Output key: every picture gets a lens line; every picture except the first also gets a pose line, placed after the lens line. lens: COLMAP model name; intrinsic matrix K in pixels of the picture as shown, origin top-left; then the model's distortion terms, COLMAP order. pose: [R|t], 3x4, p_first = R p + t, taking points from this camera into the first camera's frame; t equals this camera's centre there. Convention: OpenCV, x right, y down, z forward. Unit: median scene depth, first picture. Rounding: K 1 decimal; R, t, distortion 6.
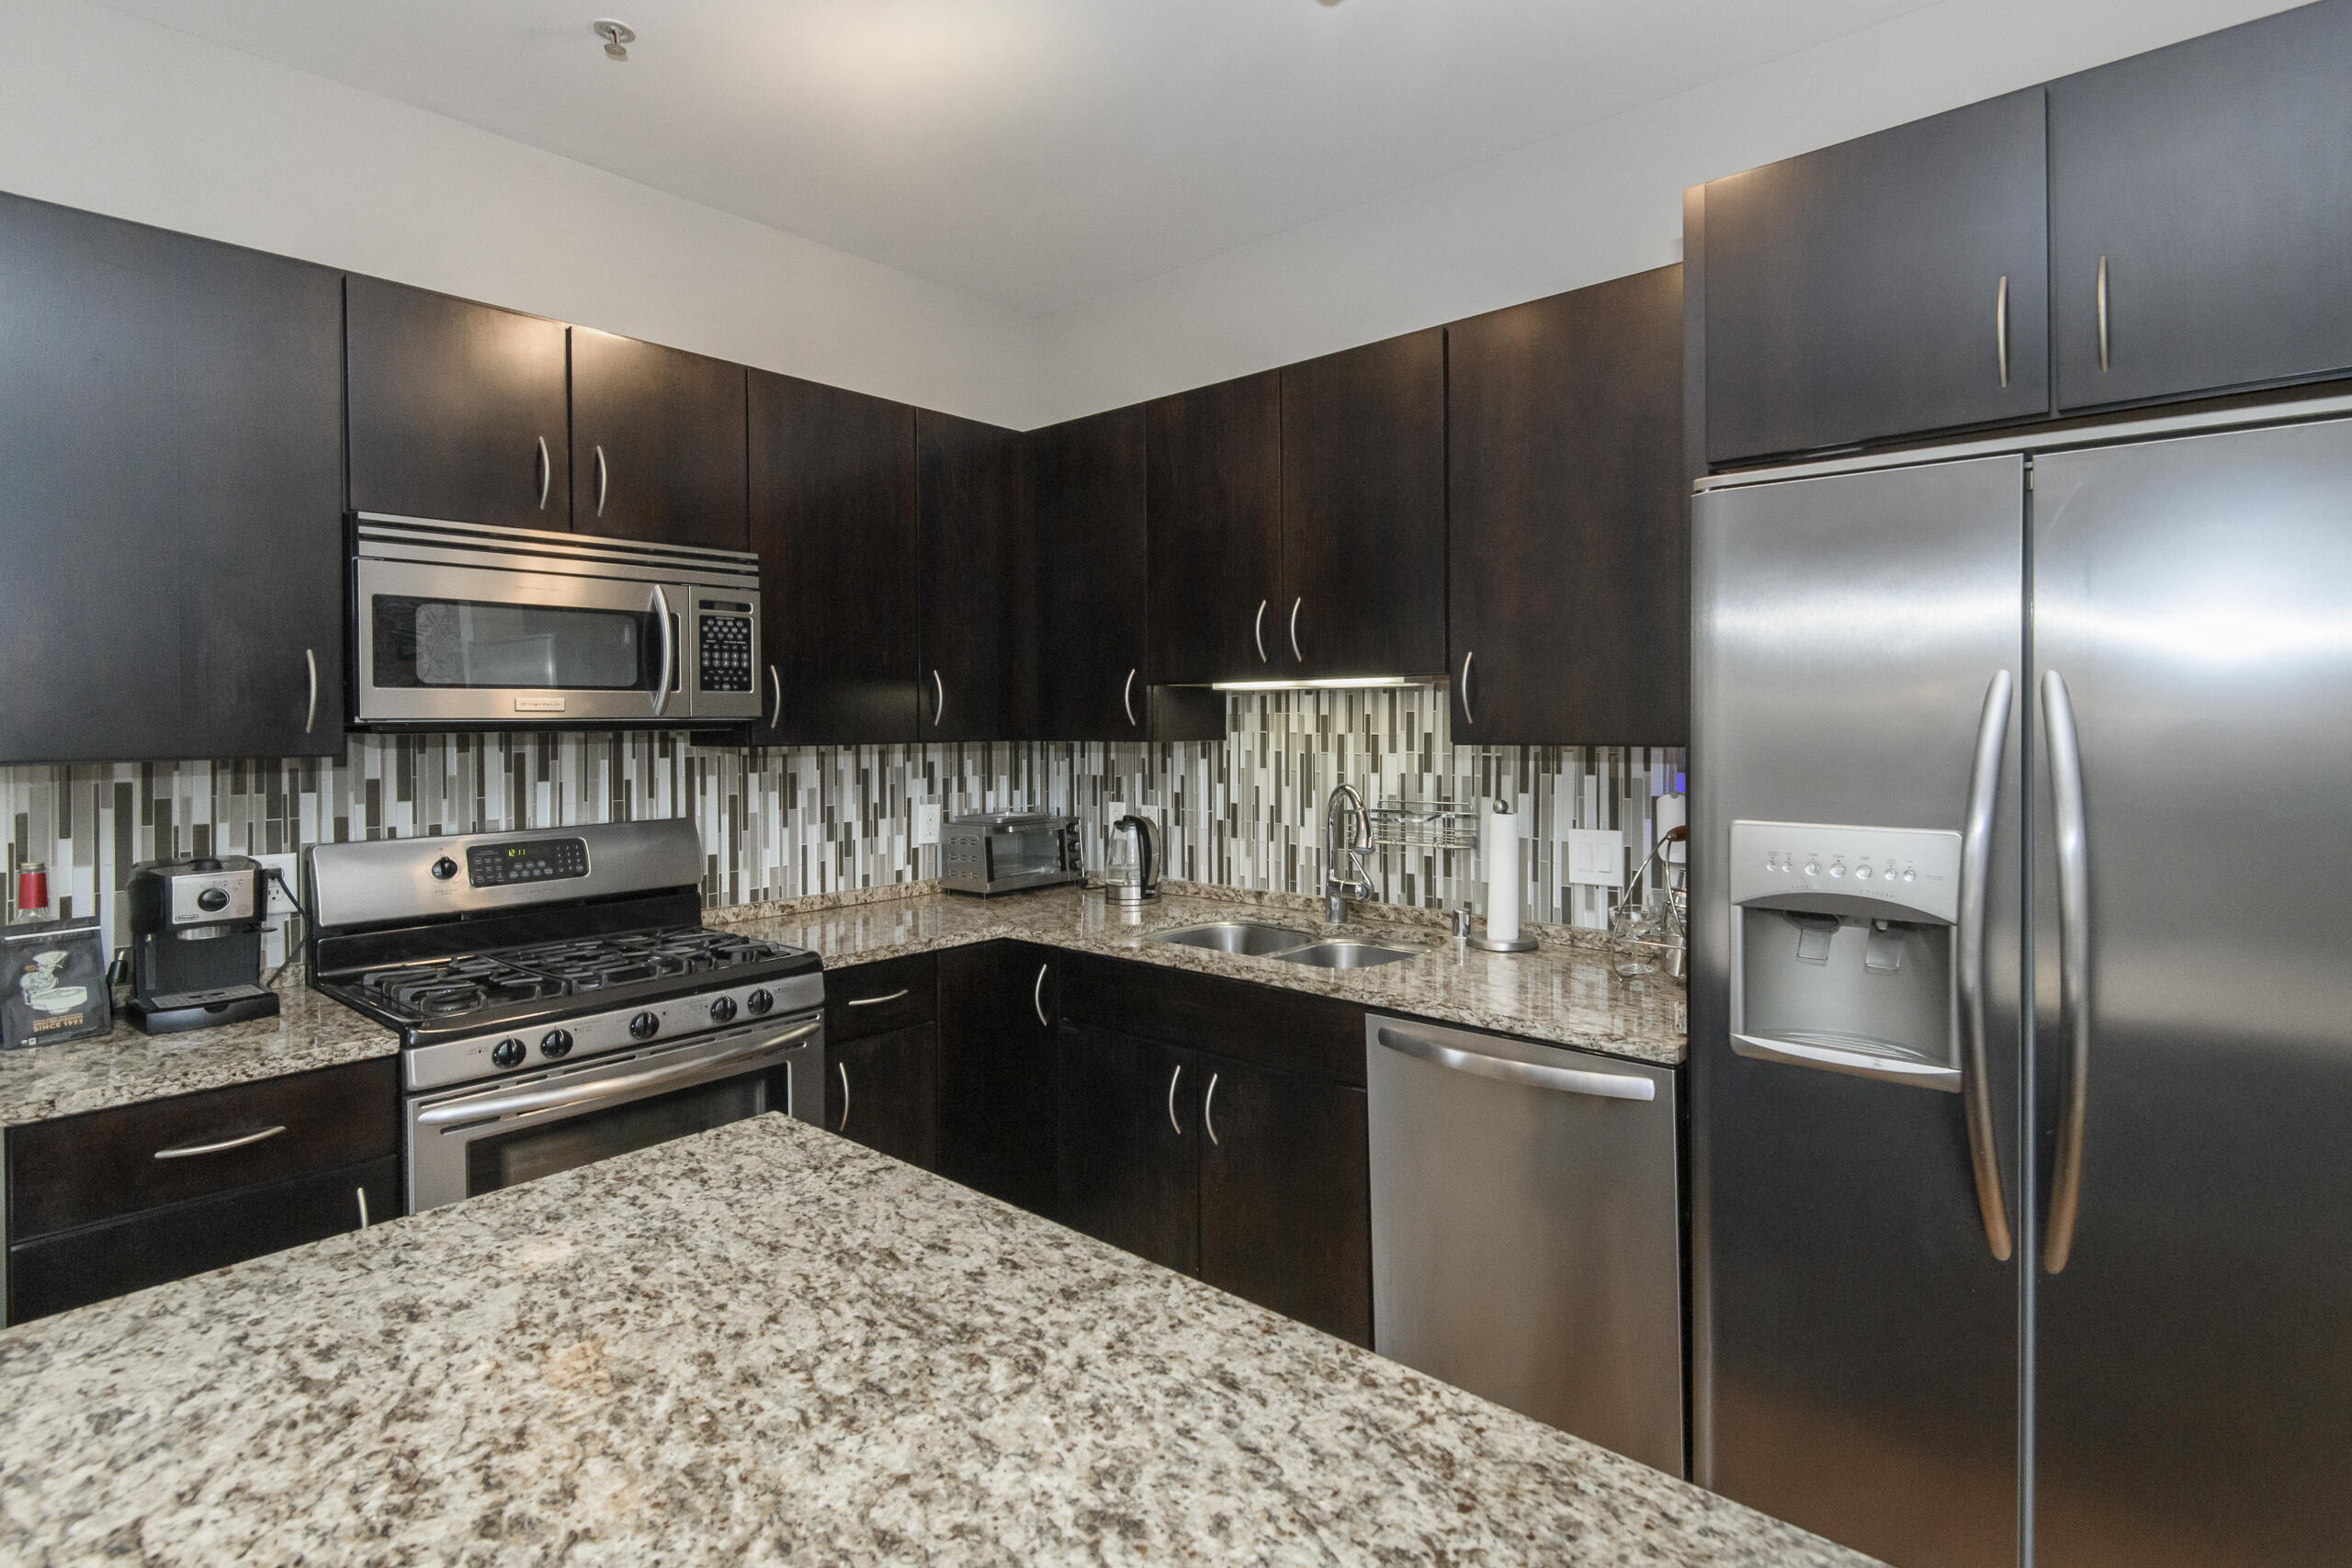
lens RADIAL K [[1138.6, 0, 1309.1], [0, 1138.6, 725.2], [0, 0, 1]] dist [-0.001972, -0.000779]
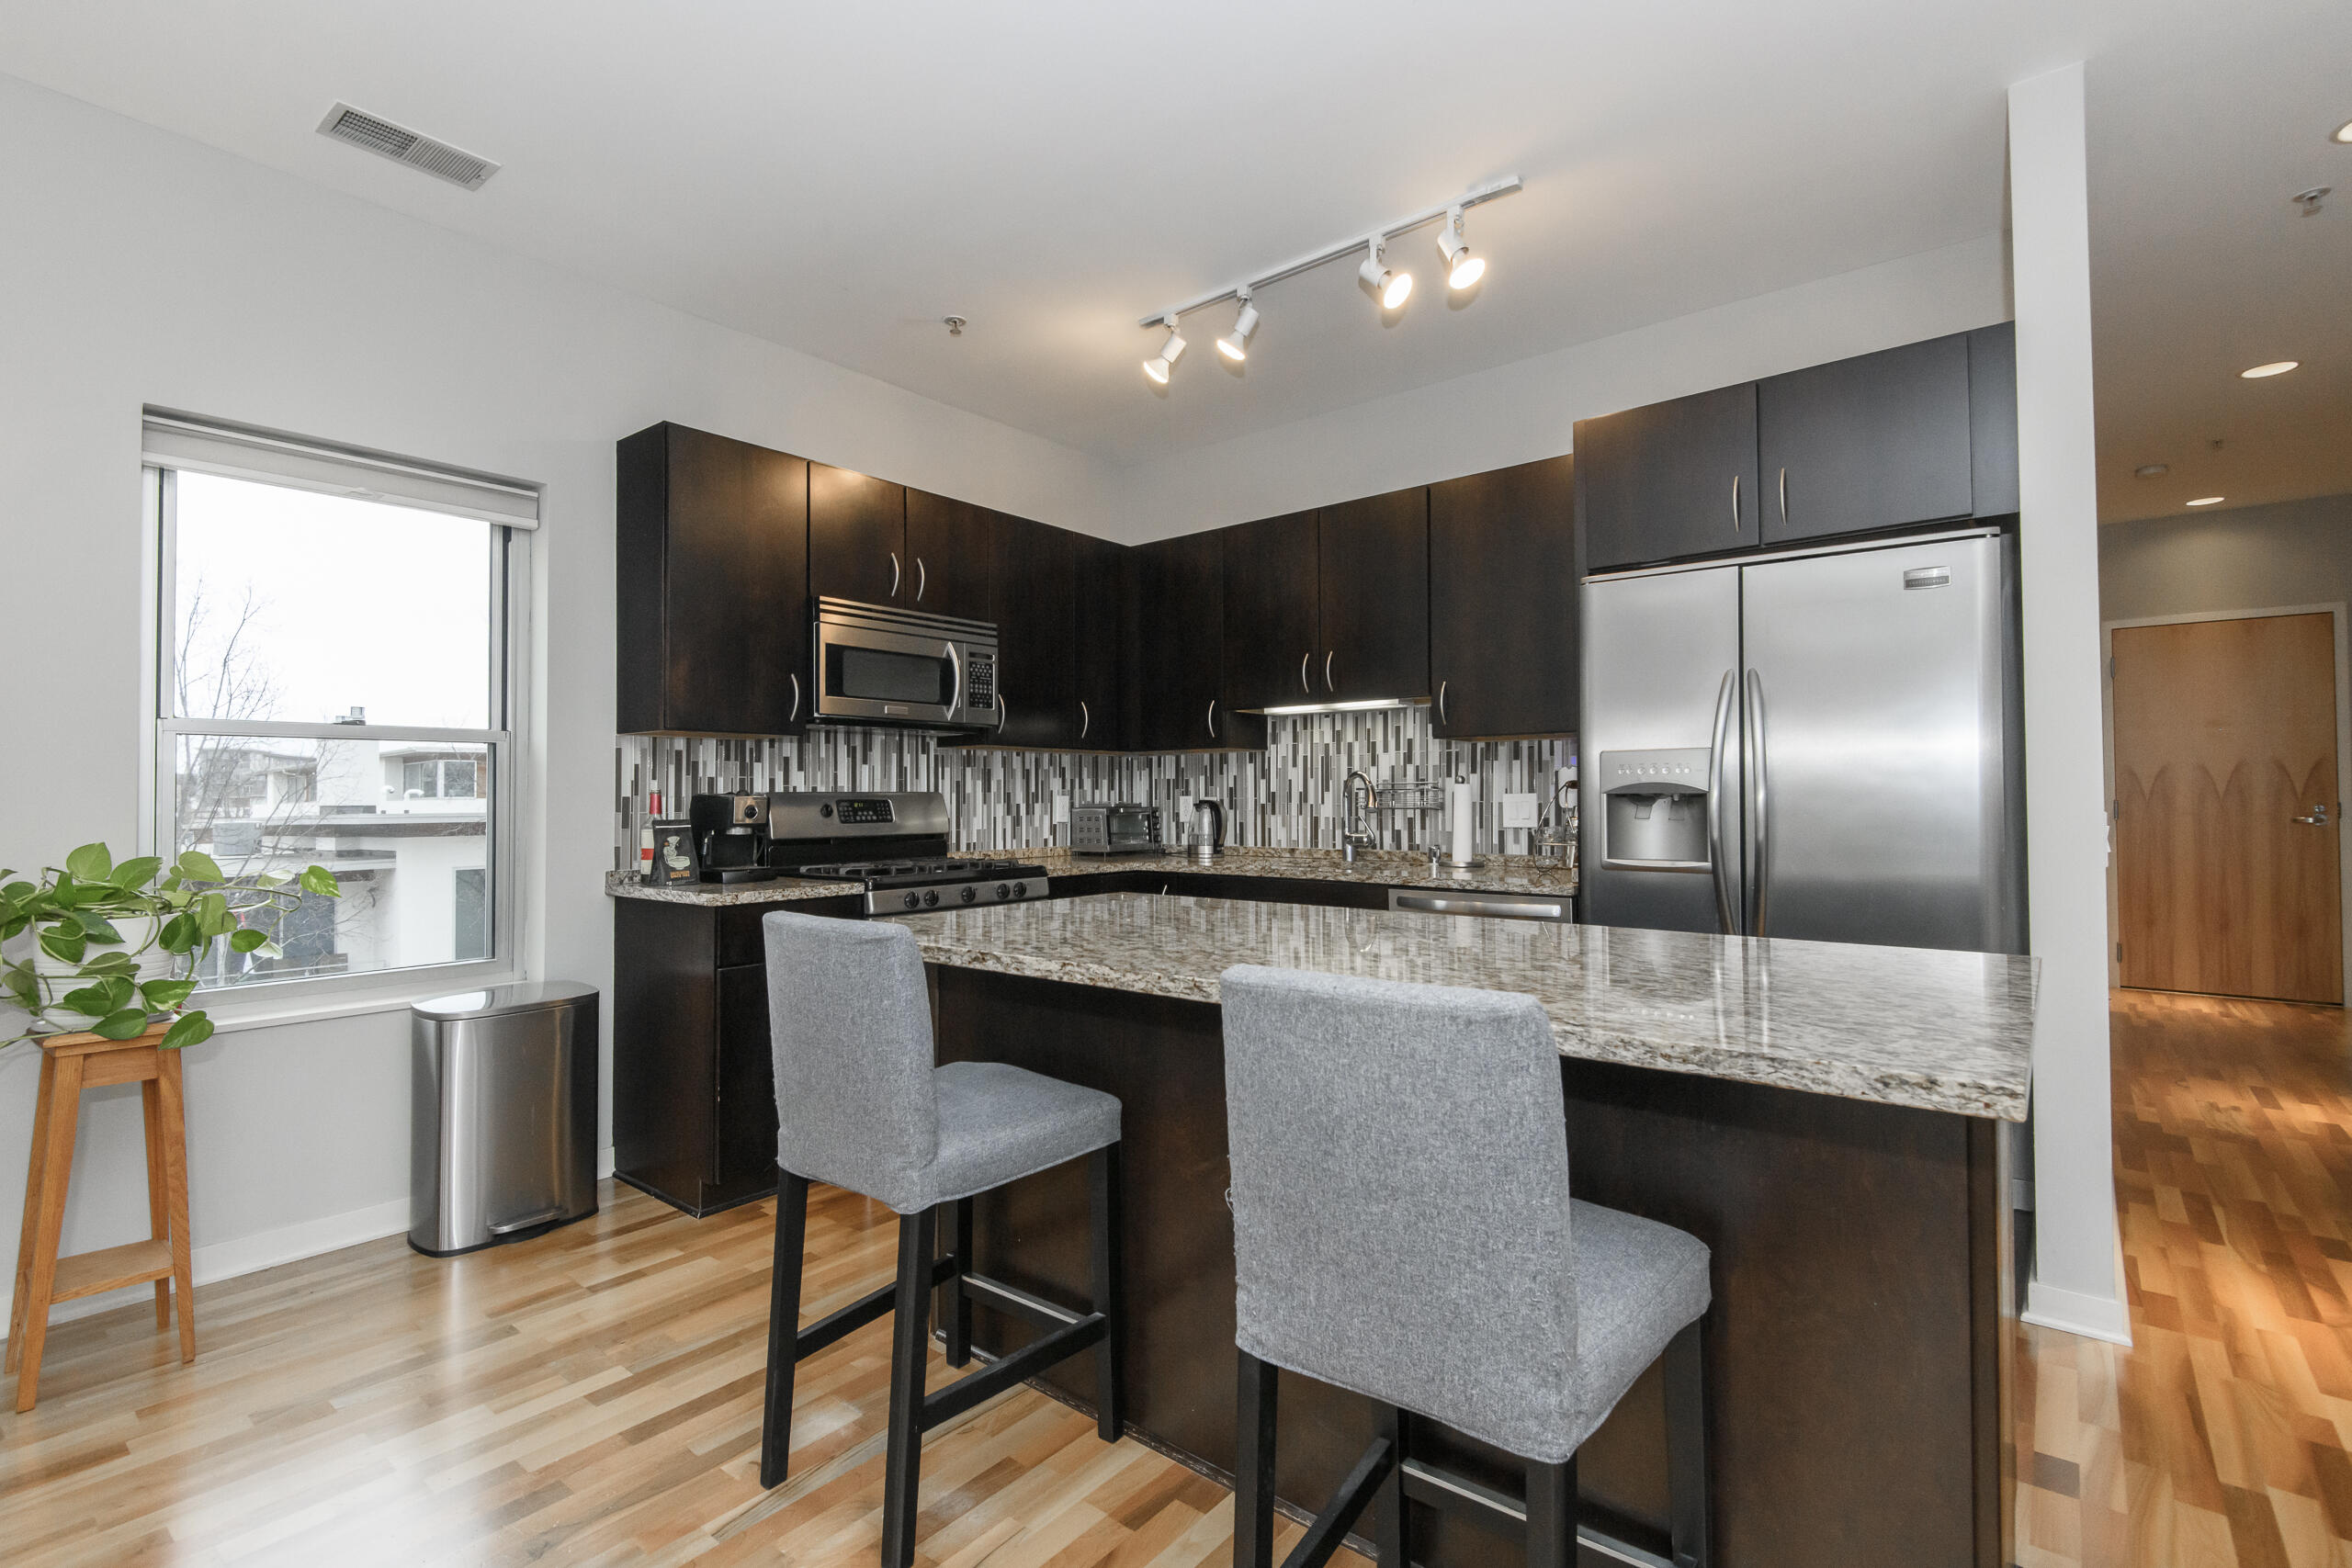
lens RADIAL K [[1071.4, 0, 1201.1], [0, 1071.4, 777.8], [0, 0, 1]] dist [0.033257, -0.010872]
pose [[0.999882, 0.001858, -0.015218, -0.154558], [-0.002243, 0.999676, -0.025336, 0.095121], [0.015166, 0.025368, 0.999563, -0.462714]]
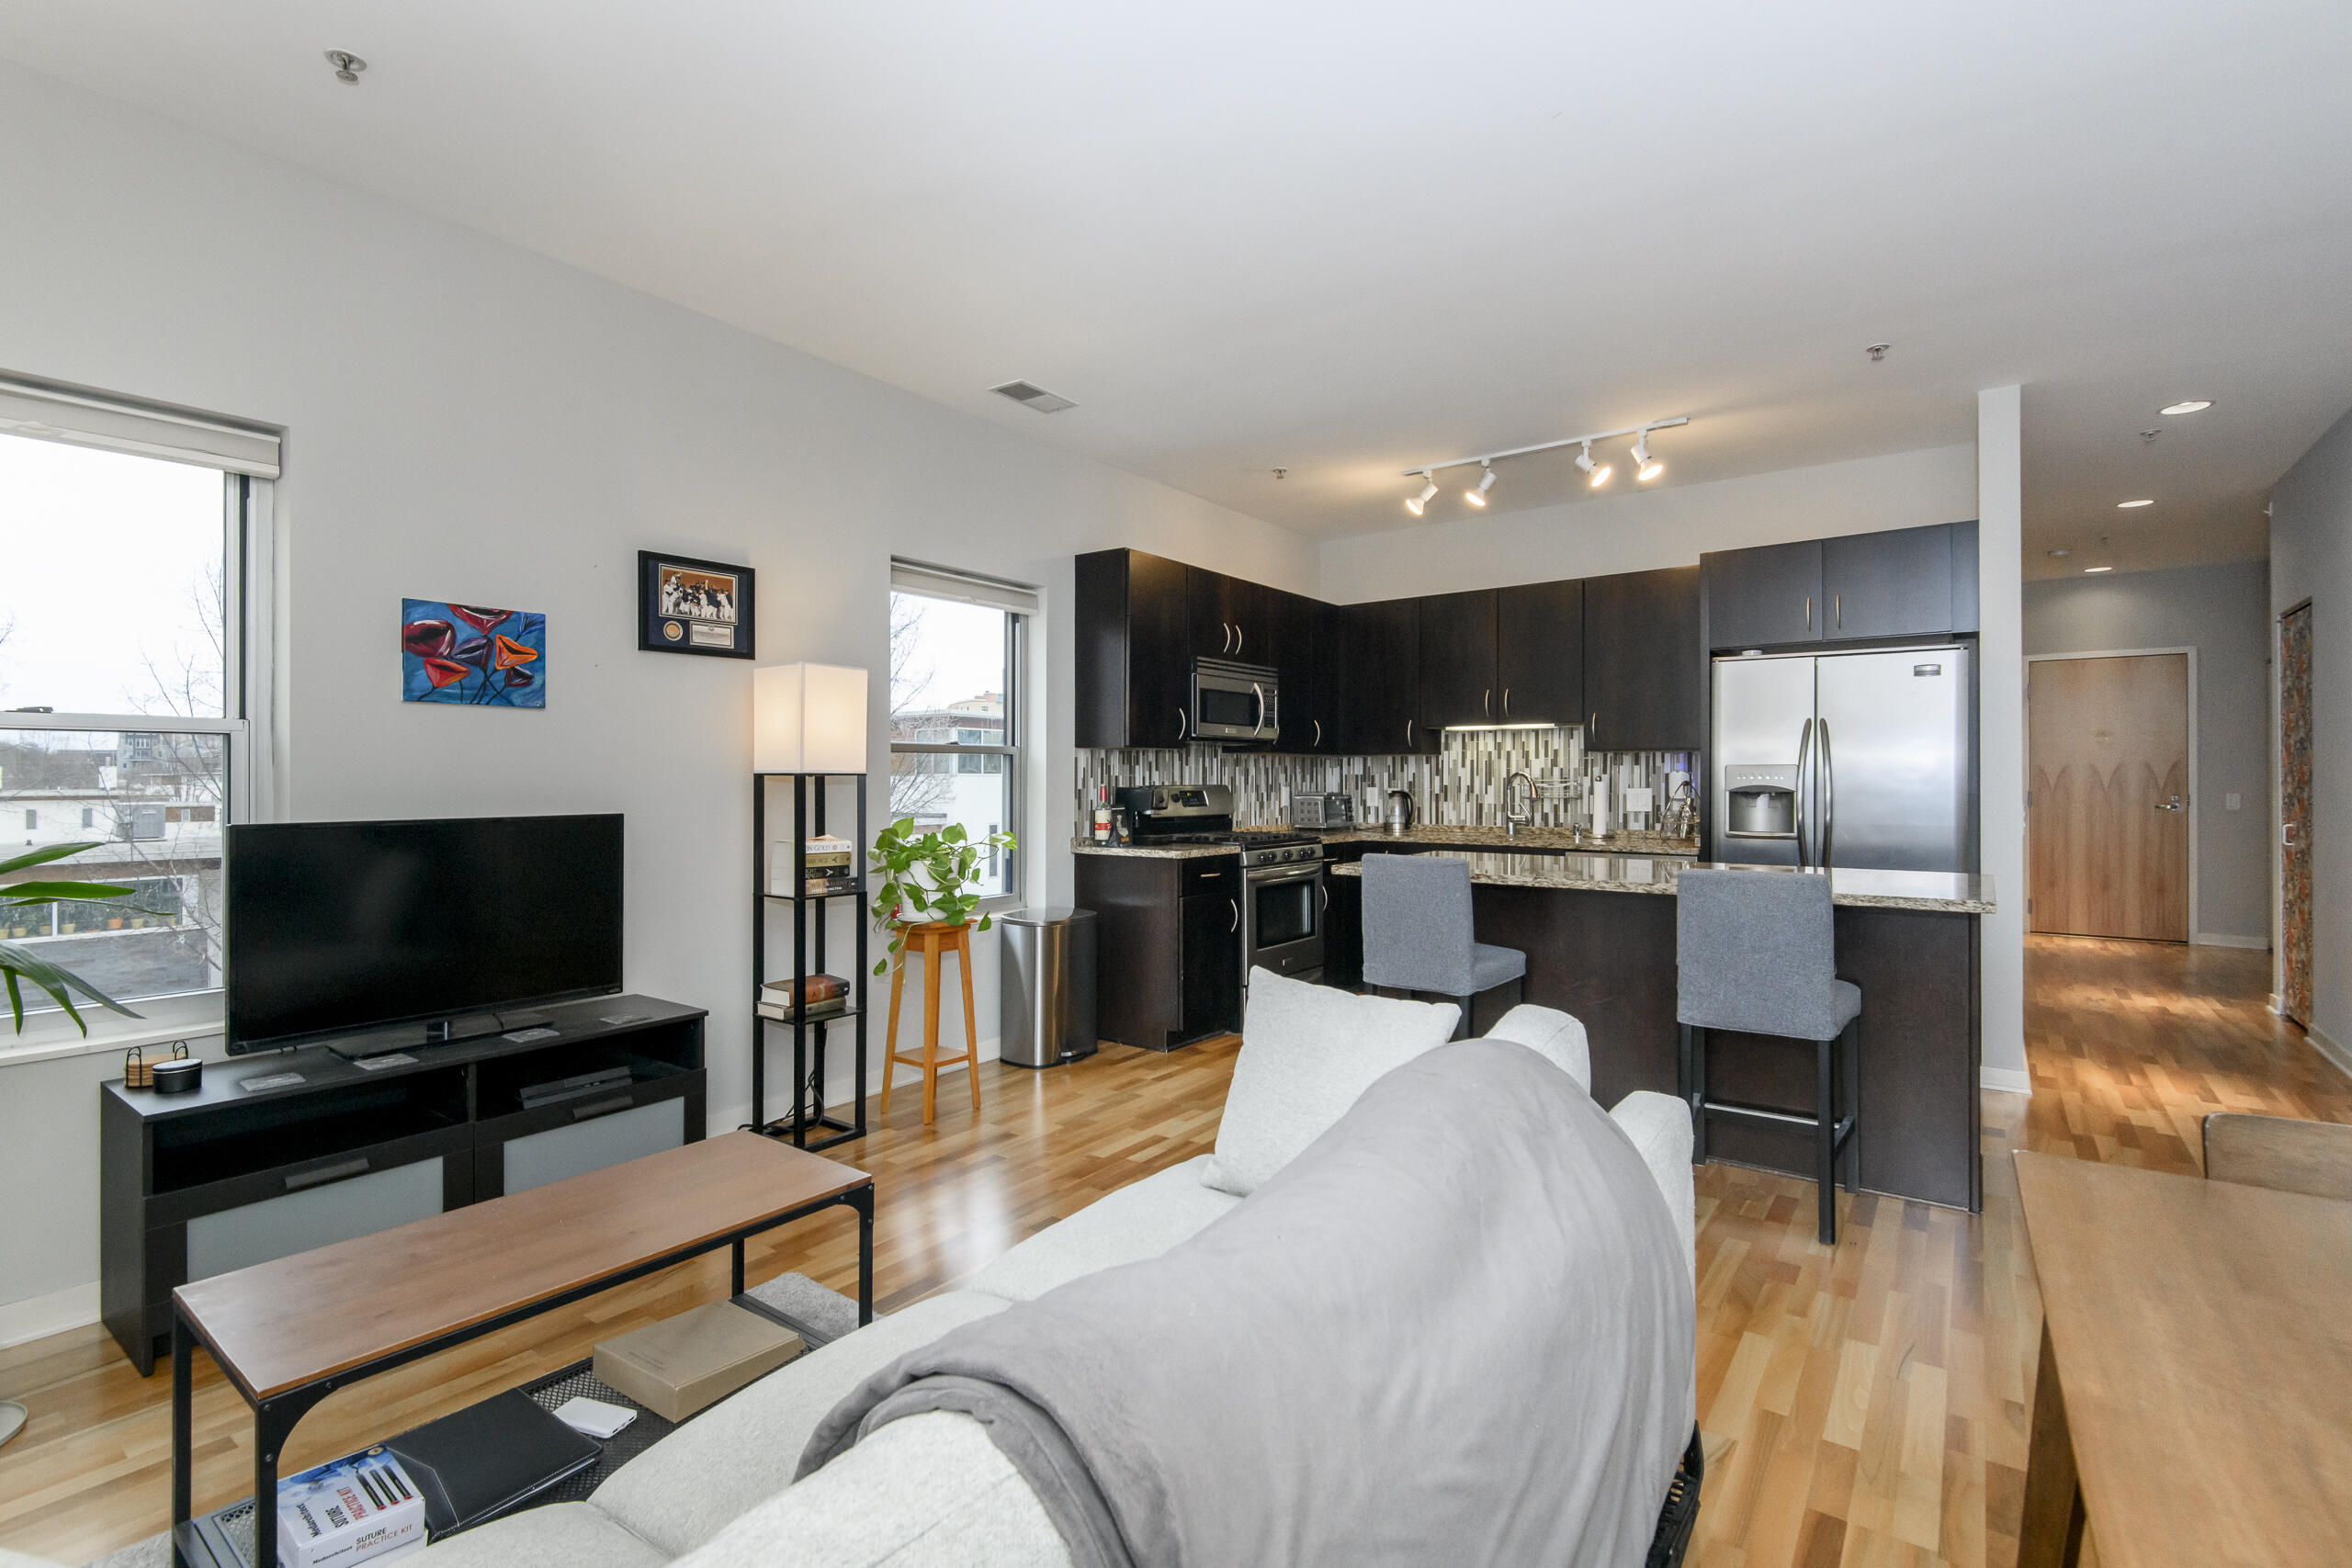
lens RADIAL K [[1071.4, 0, 1201.1], [0, 1071.4, 777.8], [0, 0, 1]] dist [0.033257, -0.010872]
pose [[0.999483, 0.006827, 0.031406, -0.637871], [-0.006588, 0.999949, -0.007701, 0.081053], [-0.031457, 0.007490, 0.999477, -1.058837]]
